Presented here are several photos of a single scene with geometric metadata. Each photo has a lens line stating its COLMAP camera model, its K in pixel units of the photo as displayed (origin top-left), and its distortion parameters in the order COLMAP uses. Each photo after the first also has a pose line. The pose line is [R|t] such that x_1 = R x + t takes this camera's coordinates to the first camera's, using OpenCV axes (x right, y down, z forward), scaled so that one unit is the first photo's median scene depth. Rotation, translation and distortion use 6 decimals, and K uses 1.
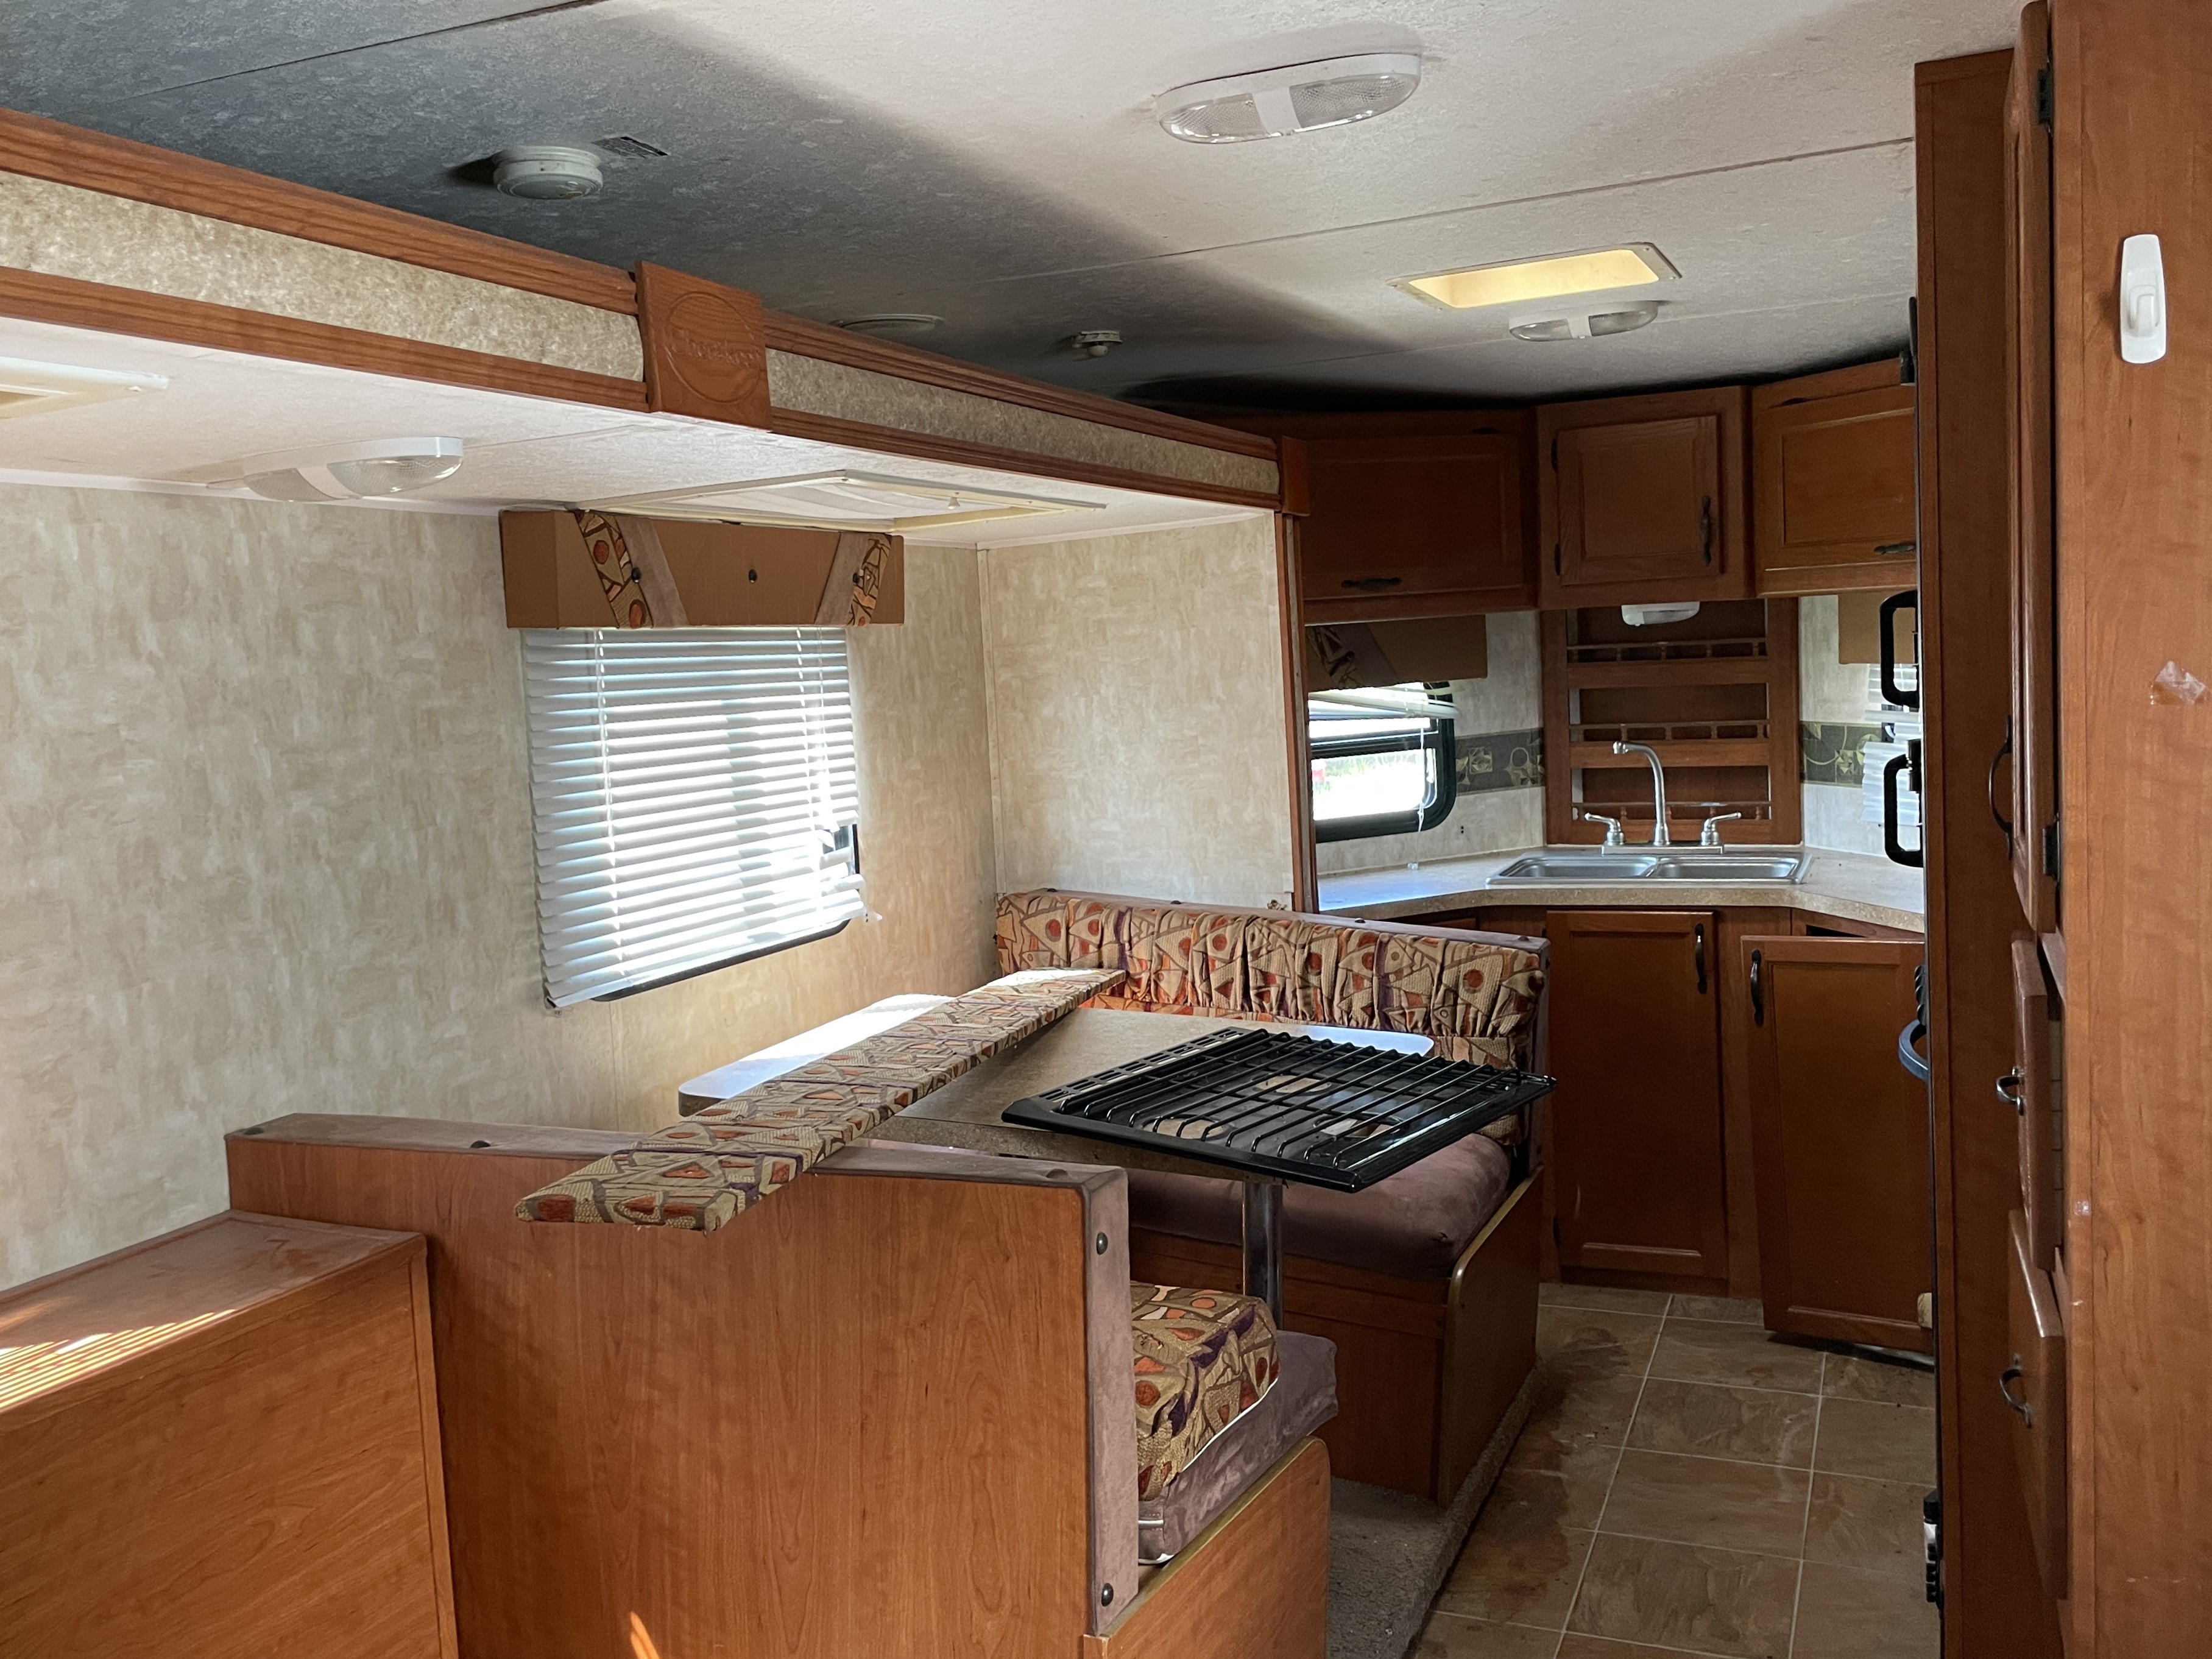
lens RADIAL K [[2015.2, 0, 1105.7], [0, 2015.2, 825.6], [0, 0, 1]] dist [0.039999, -0.048996]
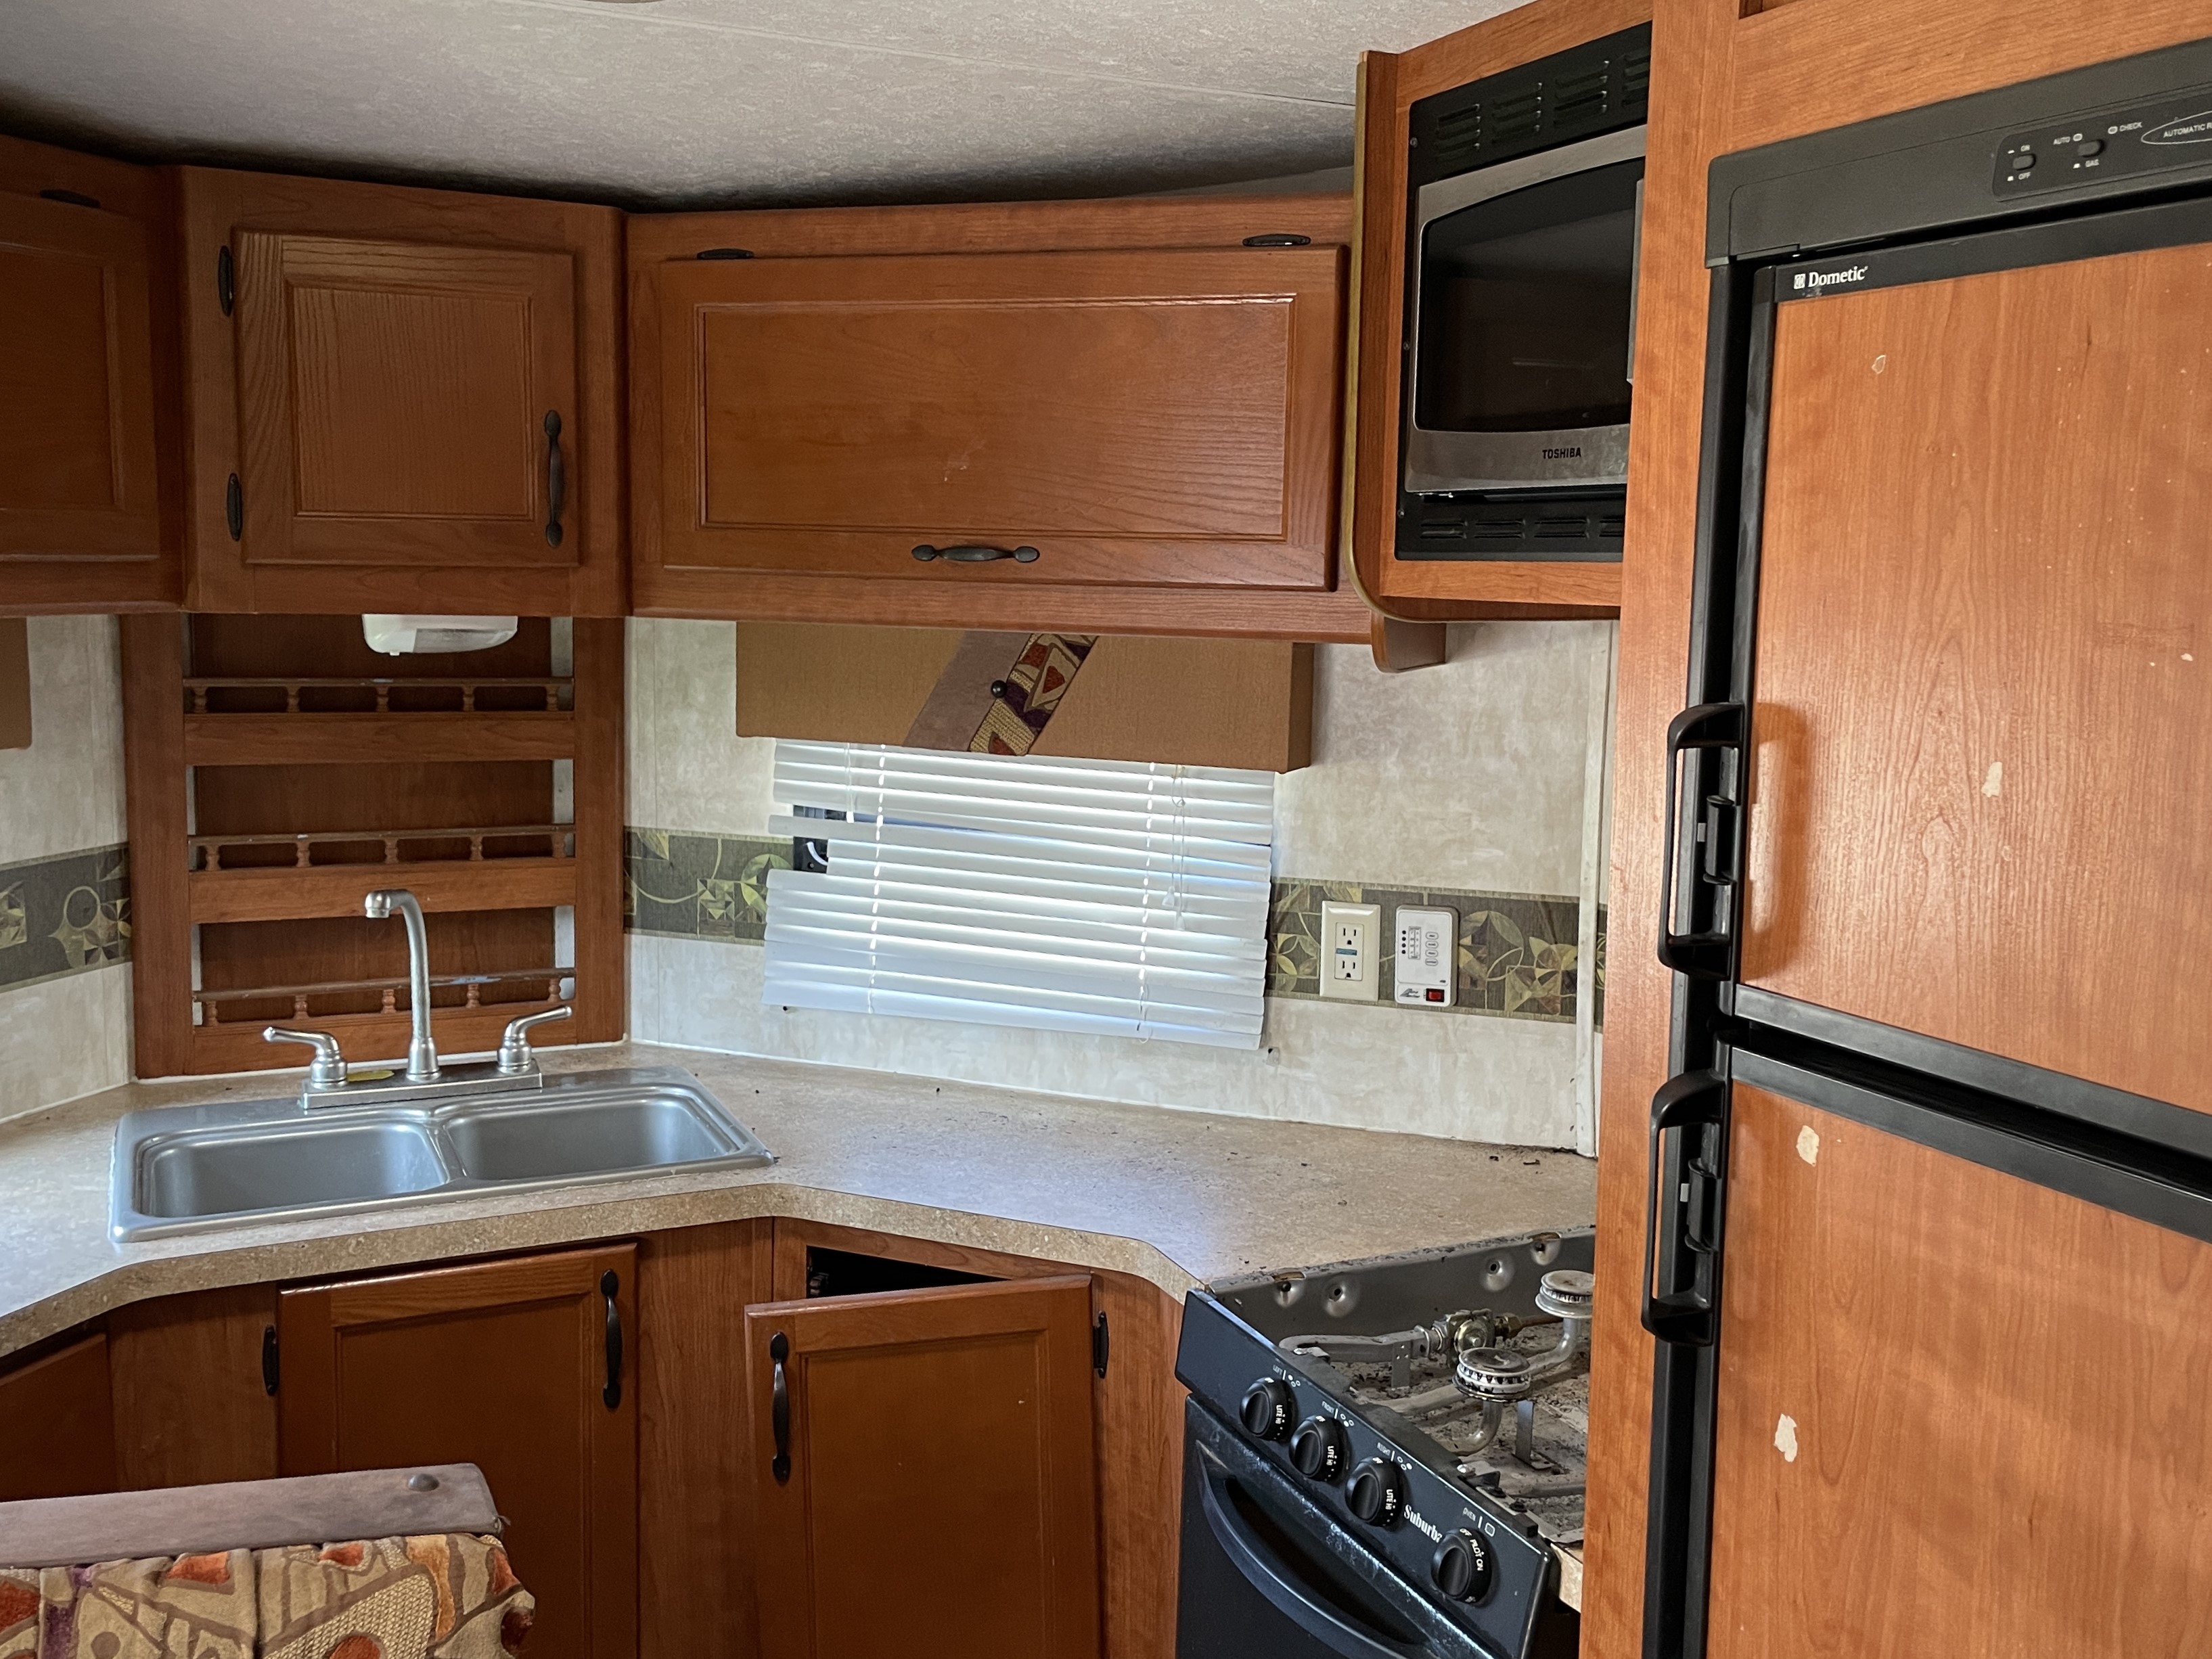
lens RADIAL K [[2015.0, 0, 1086.6], [0, 2015.0, 795.4], [0, 0, 1]] dist [0.039999, -0.048996]
pose [[0.645918, -0.023893, 0.763033, -0.007931], [0.013110, 0.999710, 0.020207, -0.070935], [-0.763294, -0.003049, 0.646044, 0.537392]]
